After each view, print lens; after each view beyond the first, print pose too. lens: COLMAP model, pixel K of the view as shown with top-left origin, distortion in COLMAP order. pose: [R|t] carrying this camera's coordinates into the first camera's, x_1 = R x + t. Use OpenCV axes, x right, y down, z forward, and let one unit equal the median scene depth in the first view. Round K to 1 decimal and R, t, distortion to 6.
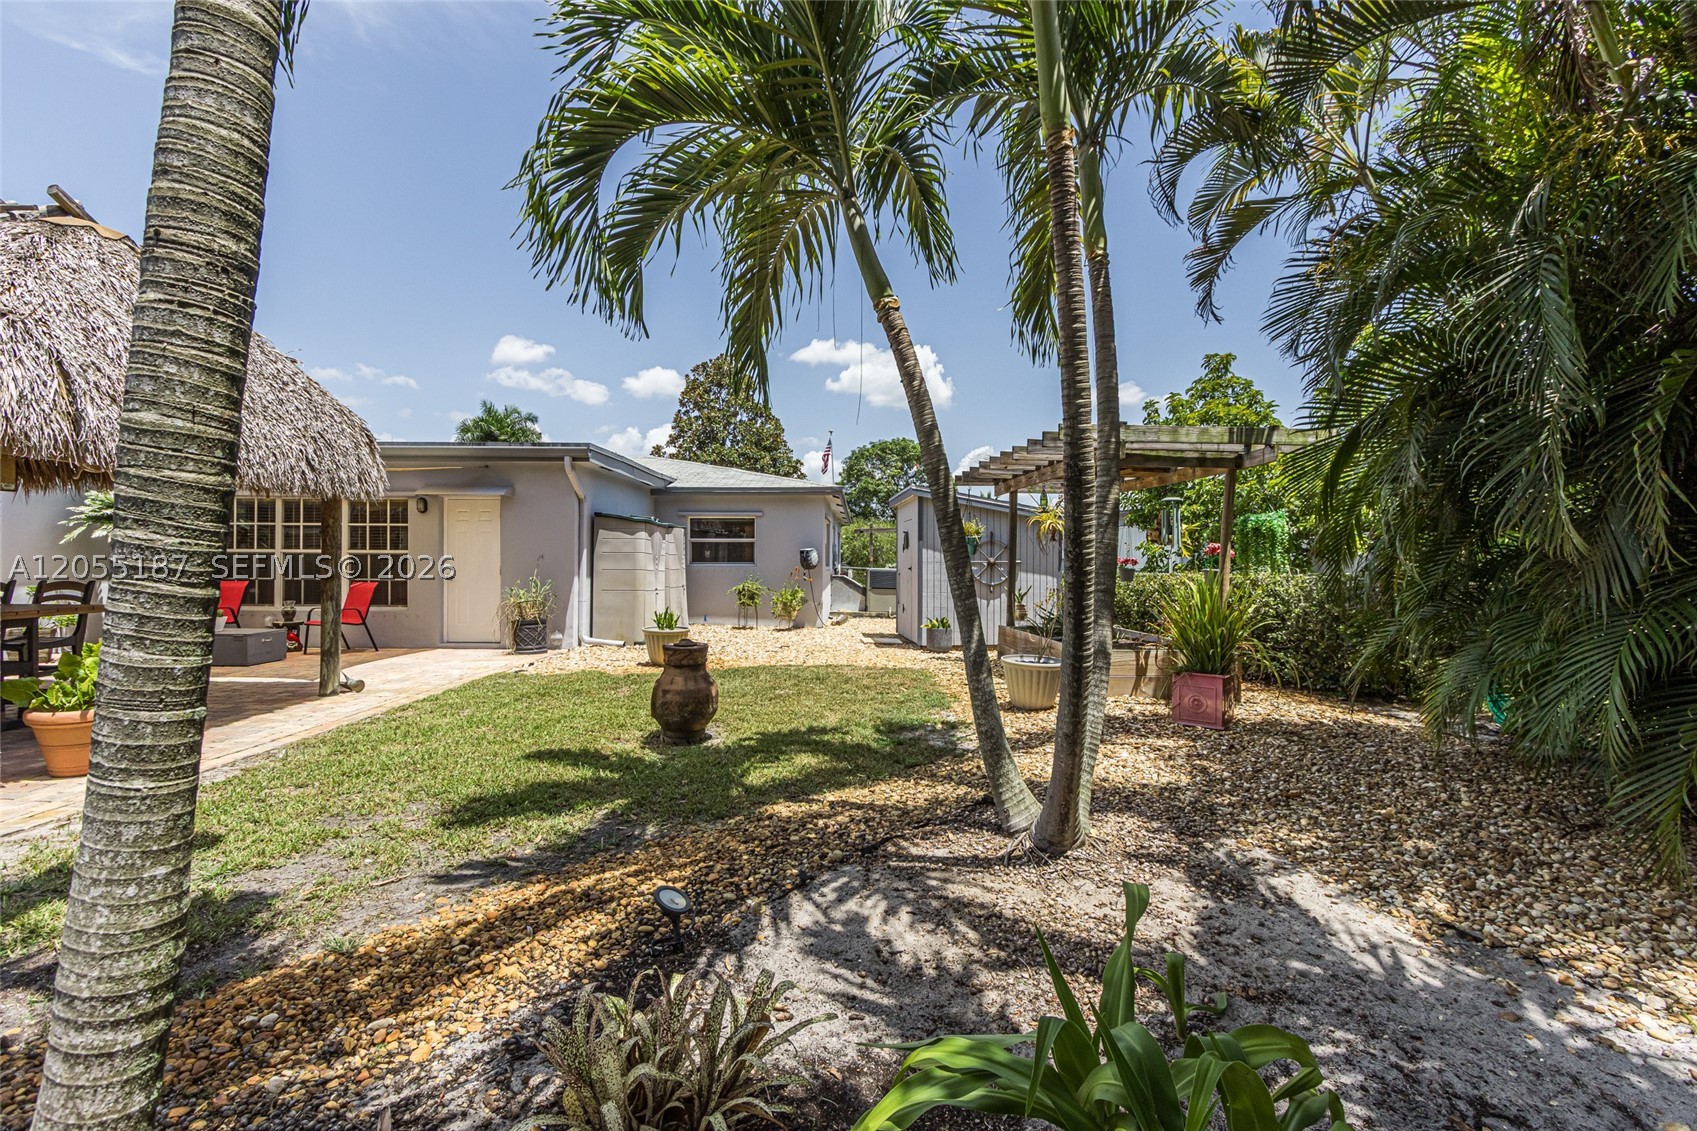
lens RADIAL K [[807.4, 0, 848.8], [0, 807.4, 564.6], [0, 0, 1]] dist [-0.002087, 0.000116]
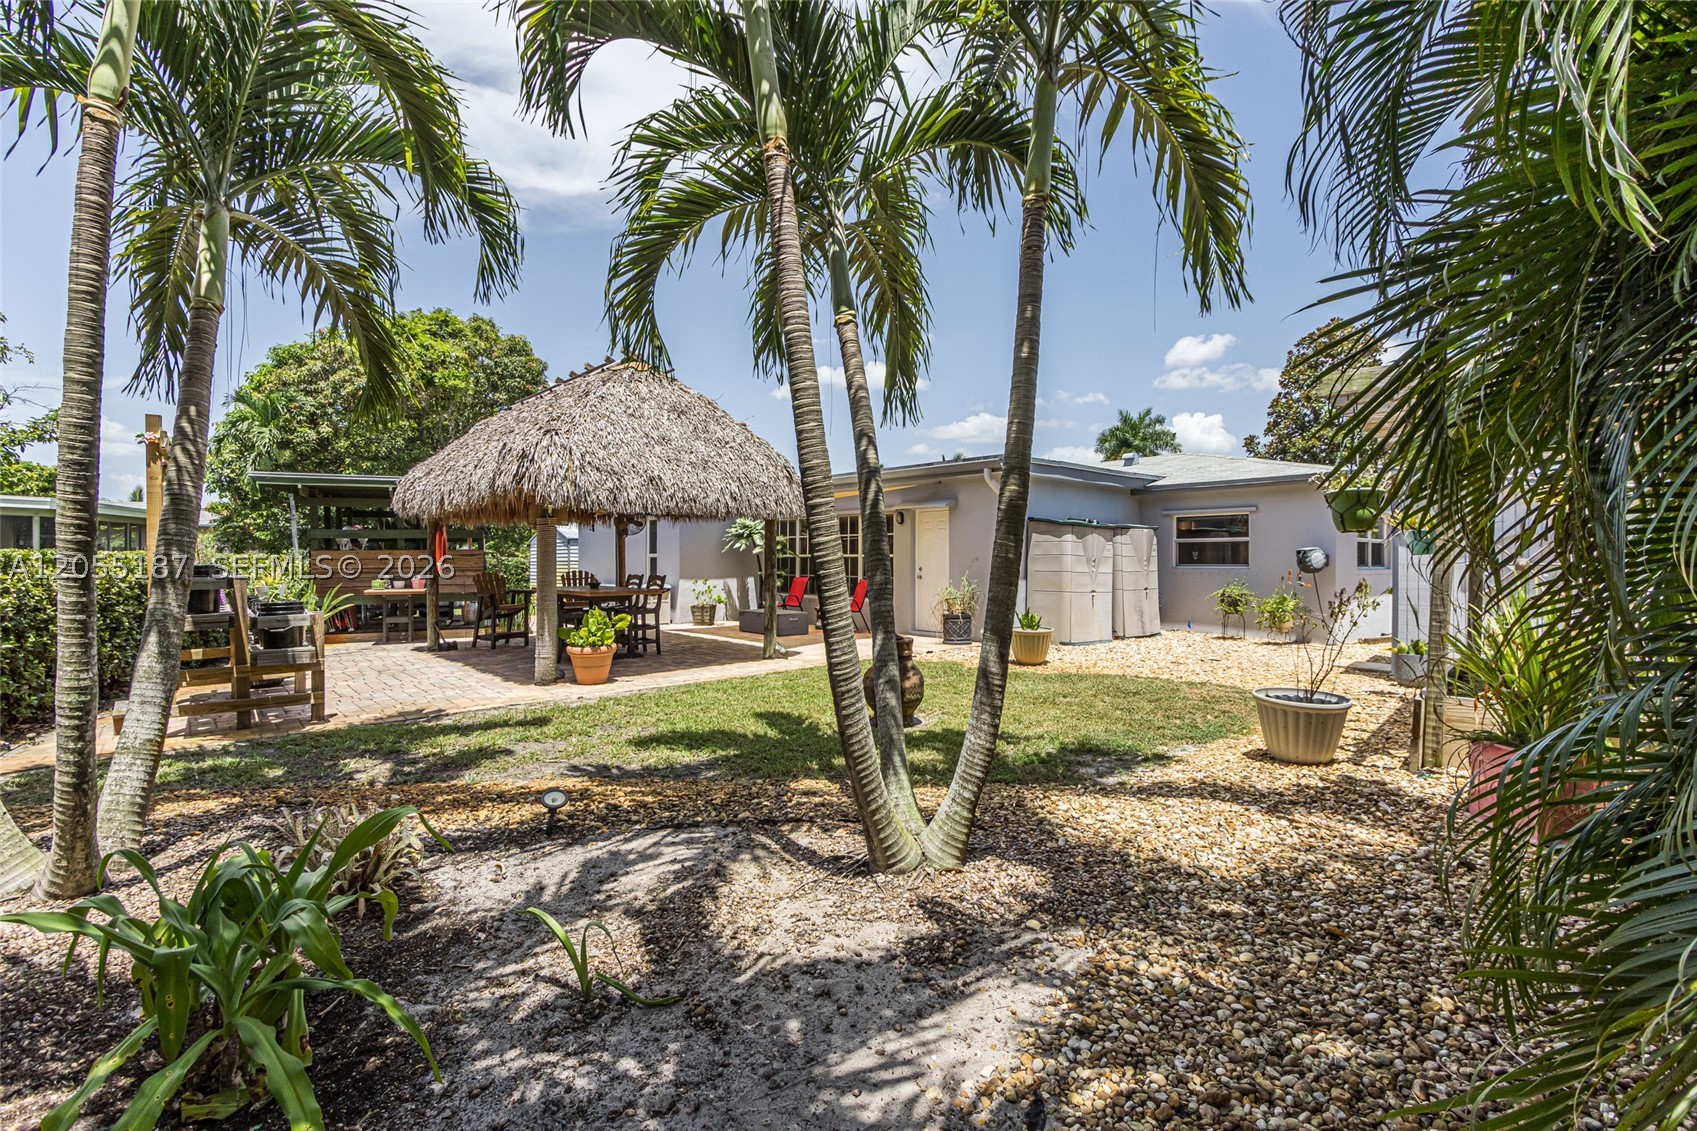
lens RADIAL K [[807.4, 0, 848.9], [0, 807.4, 564.6], [0, 0, 1]] dist [-0.002087, 0.000116]
pose [[0.659229, 0.003253, -0.751935, 0.931340], [-0.003978, 0.999992, 0.000838, -0.006467], [0.751932, 0.002438, 0.659237, 0.341402]]
